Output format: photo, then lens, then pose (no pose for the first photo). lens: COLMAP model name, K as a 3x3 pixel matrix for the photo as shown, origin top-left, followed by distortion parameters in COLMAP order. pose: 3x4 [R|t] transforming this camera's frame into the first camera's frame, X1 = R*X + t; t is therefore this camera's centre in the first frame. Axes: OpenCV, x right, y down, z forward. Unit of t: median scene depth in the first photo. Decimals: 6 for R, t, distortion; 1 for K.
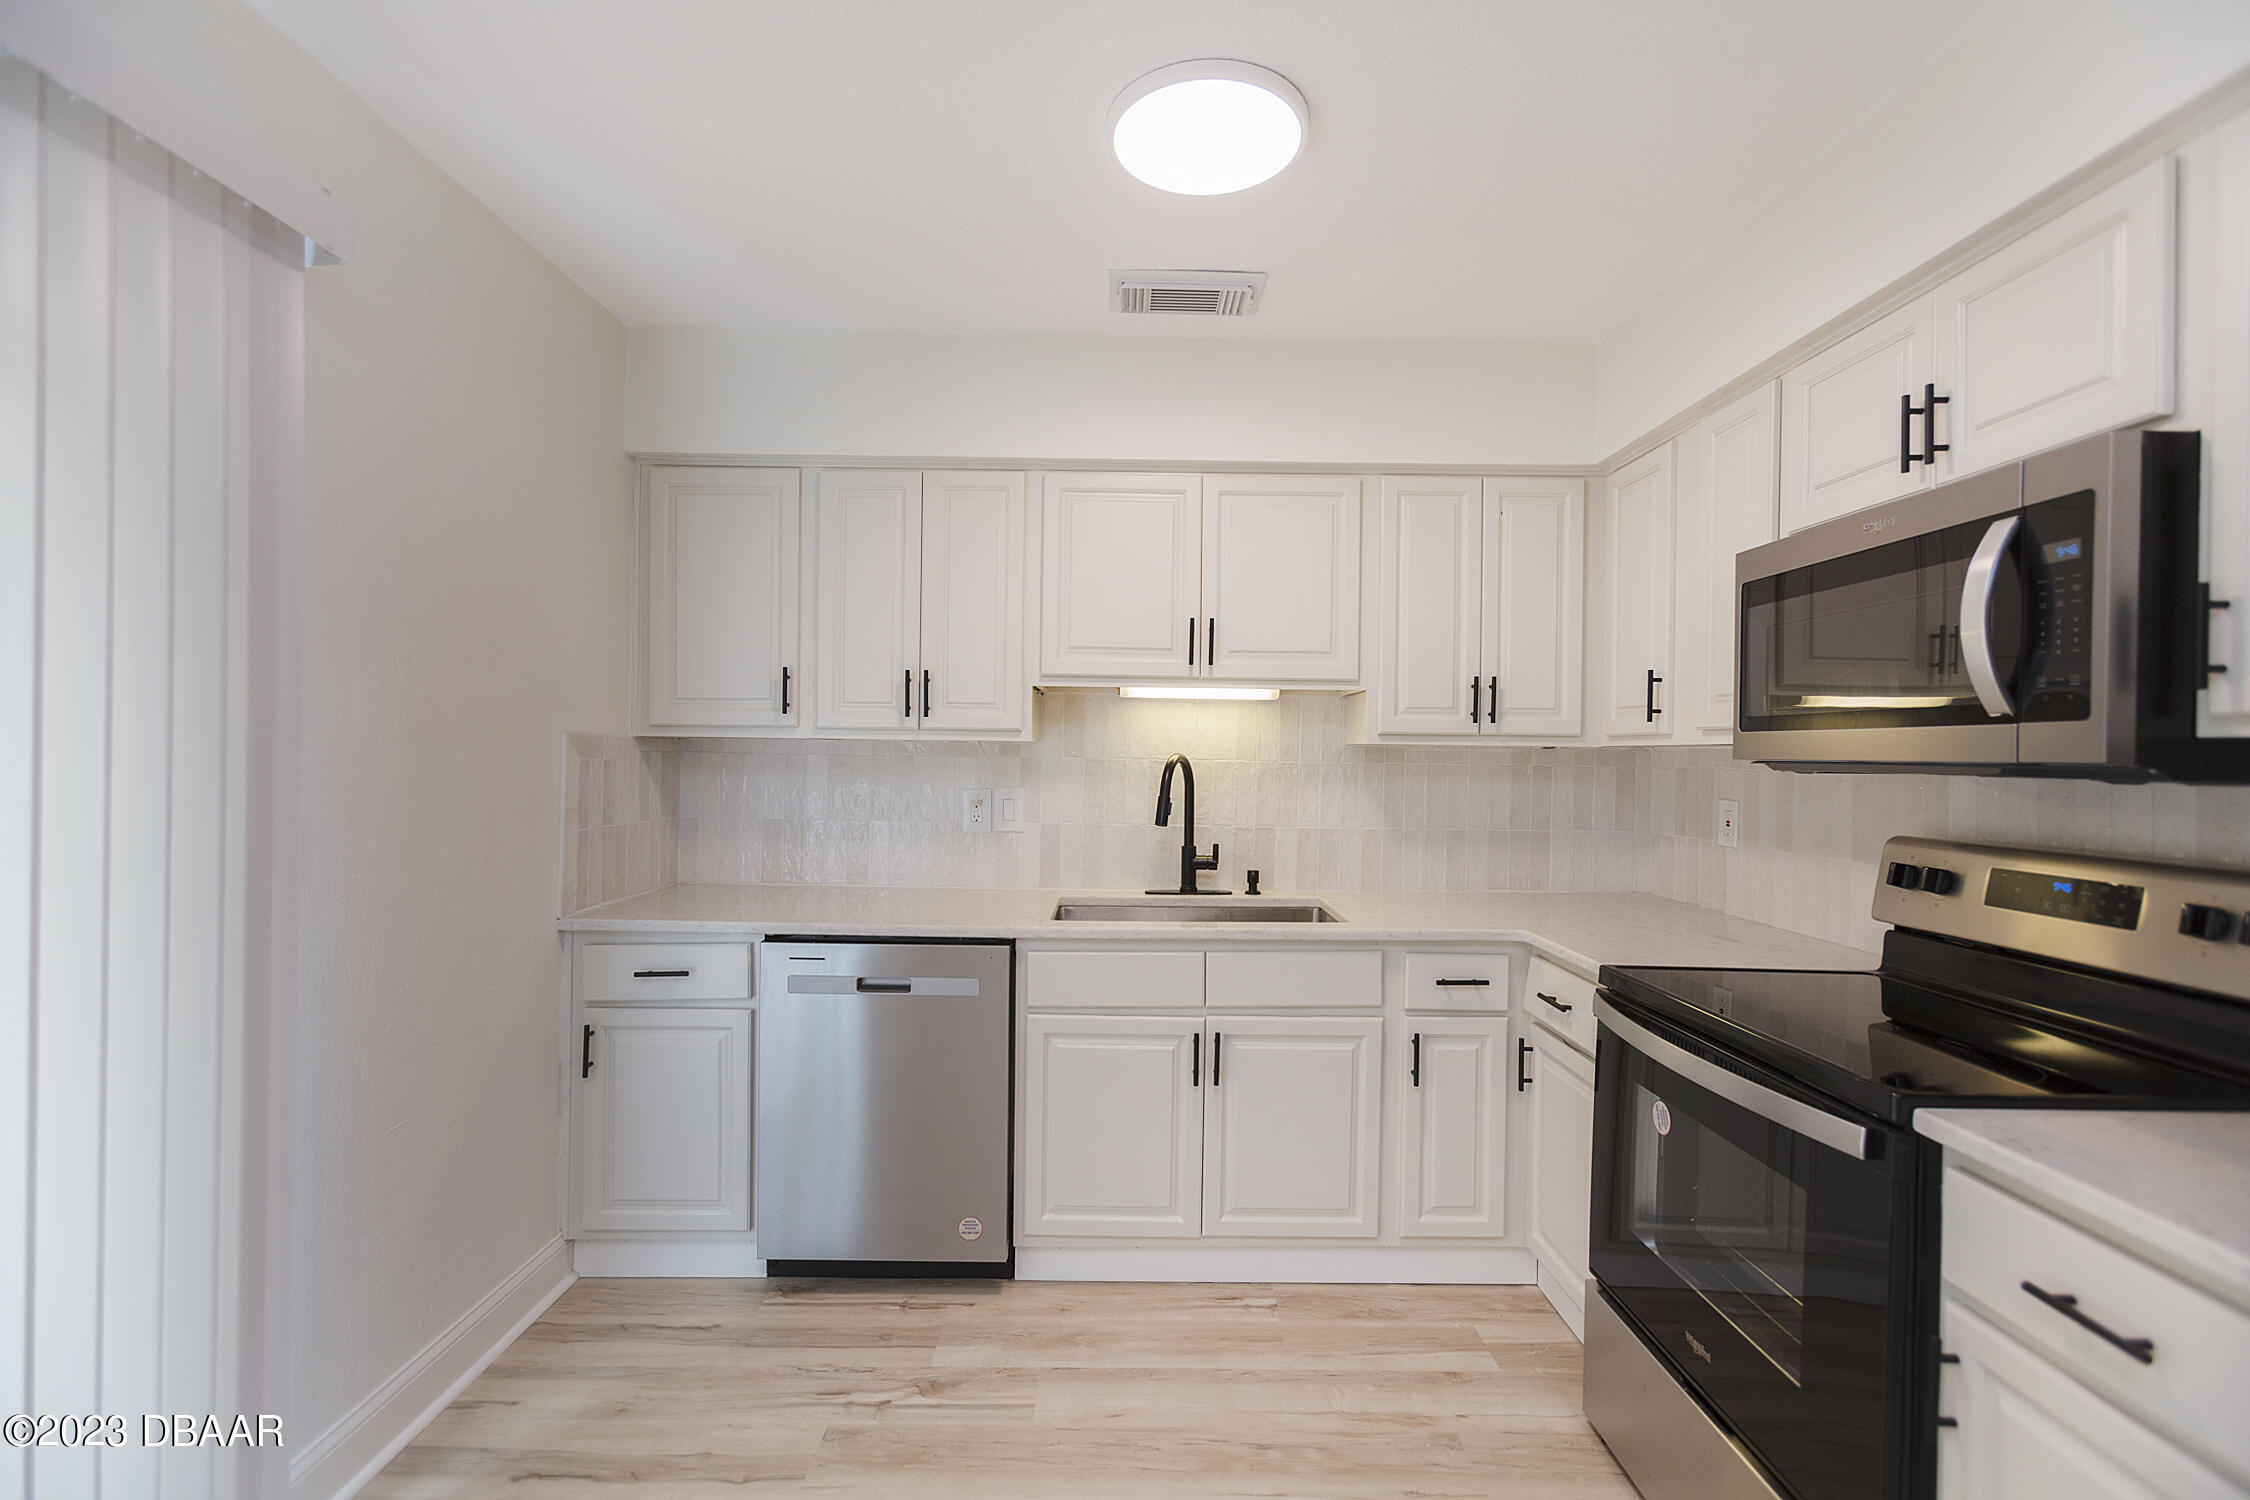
lens RADIAL K [[1000.5, 0, 1130.8], [0, 1000.5, 765.3], [0, 0, 1]] dist [-0.012916, 0.009844]
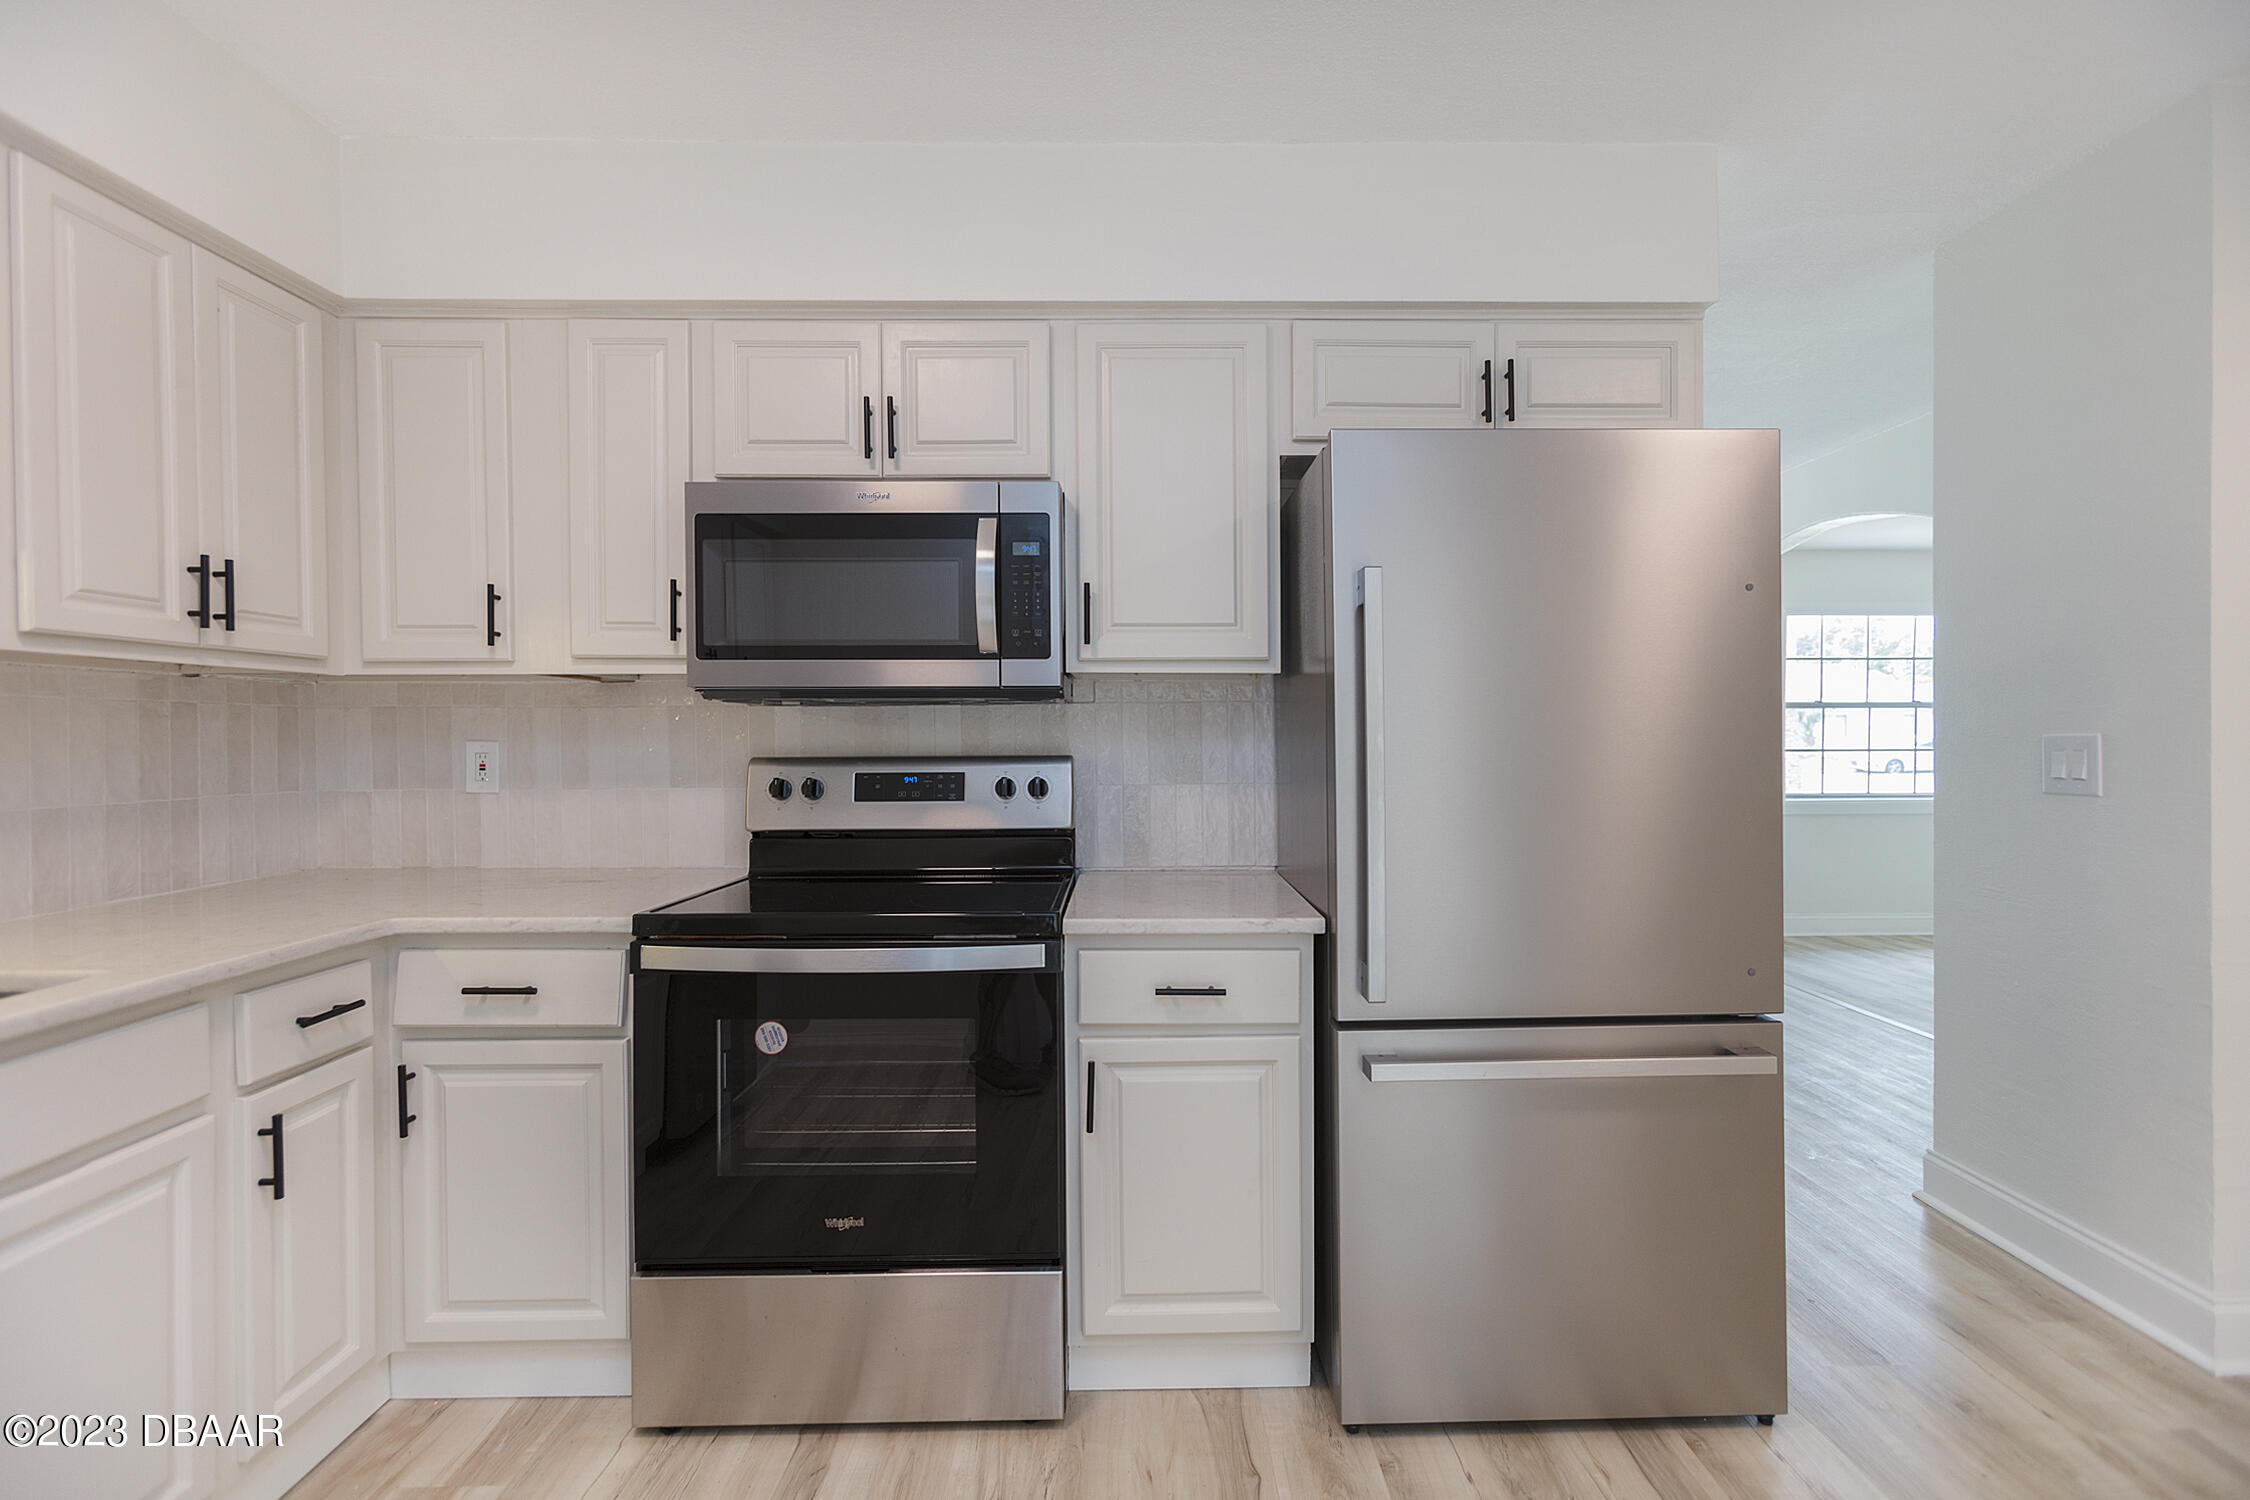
lens RADIAL K [[1000.5, 0, 1136.0], [0, 1000.5, 748.6], [0, 0, 1]] dist [-0.012916, 0.009844]
pose [[-0.014326, -0.024969, 0.999586, -0.336552], [0.014649, 0.999576, 0.025178, 0.030515], [-0.999790, 0.015003, -0.013954, 0.461428]]
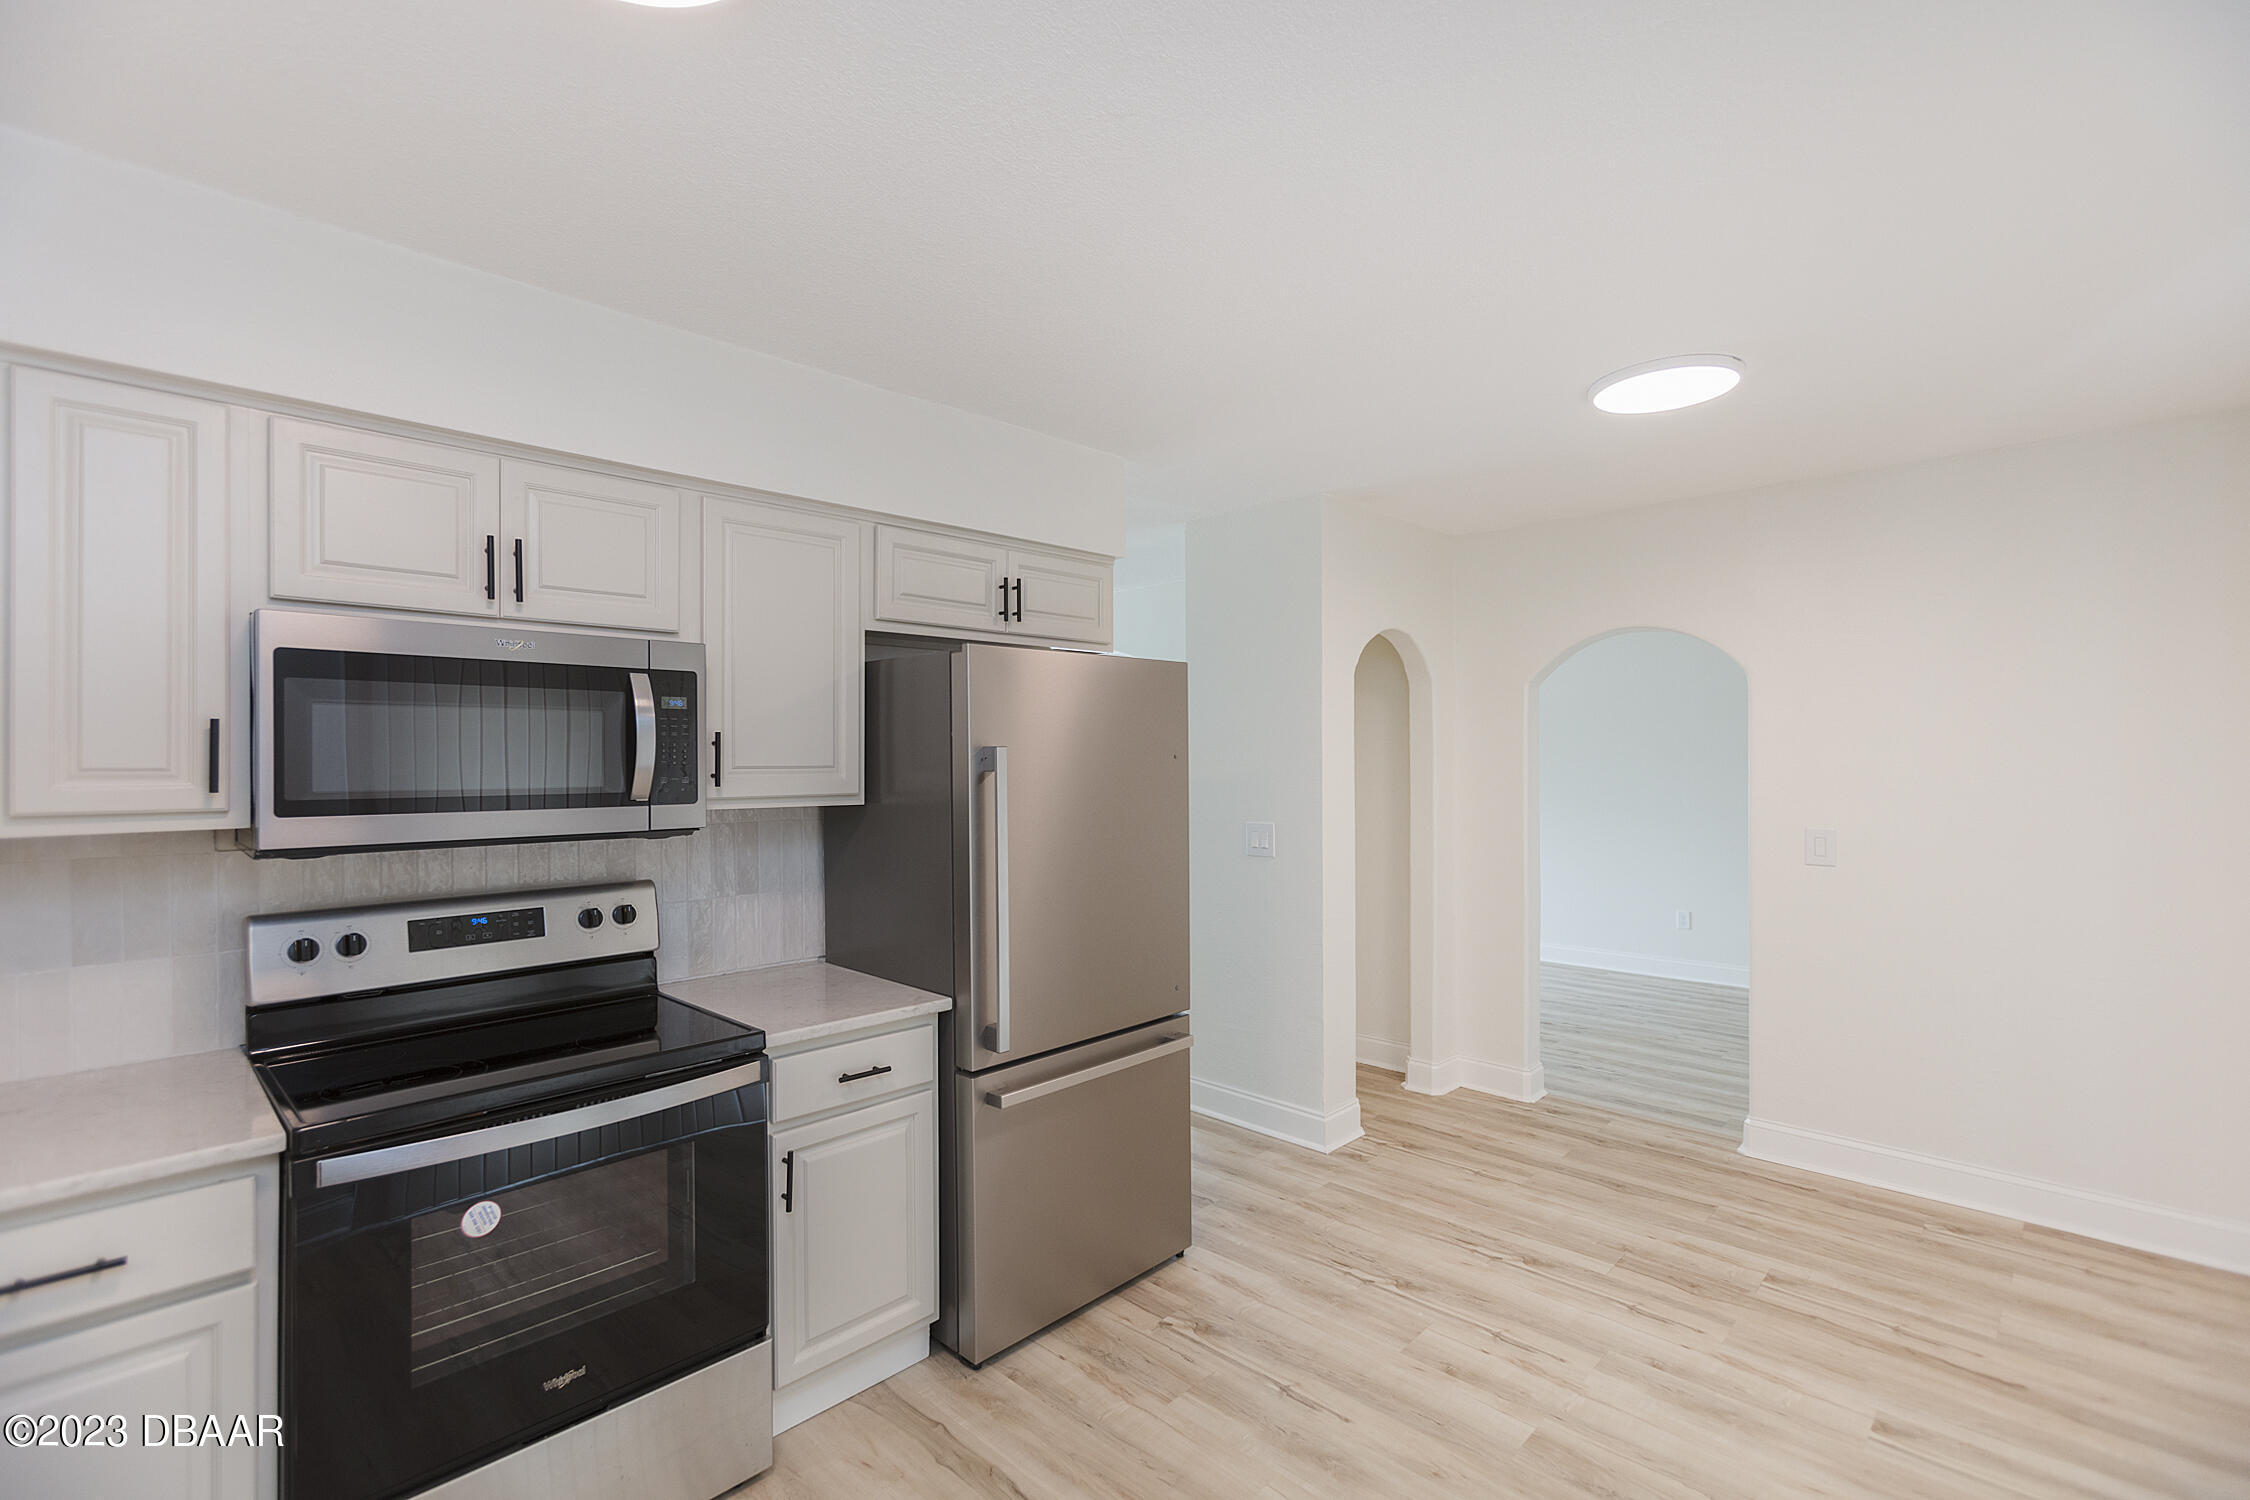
lens RADIAL K [[1000.5, 0, 1125.4], [0, 1000.5, 765.6], [0, 0, 1]] dist [-0.012916, 0.009844]
pose [[-0.709980, -0.014601, 0.704070, -0.423629], [0.005768, 0.999631, 0.026547, -0.079429], [-0.704198, 0.022909, -0.709634, 0.887211]]
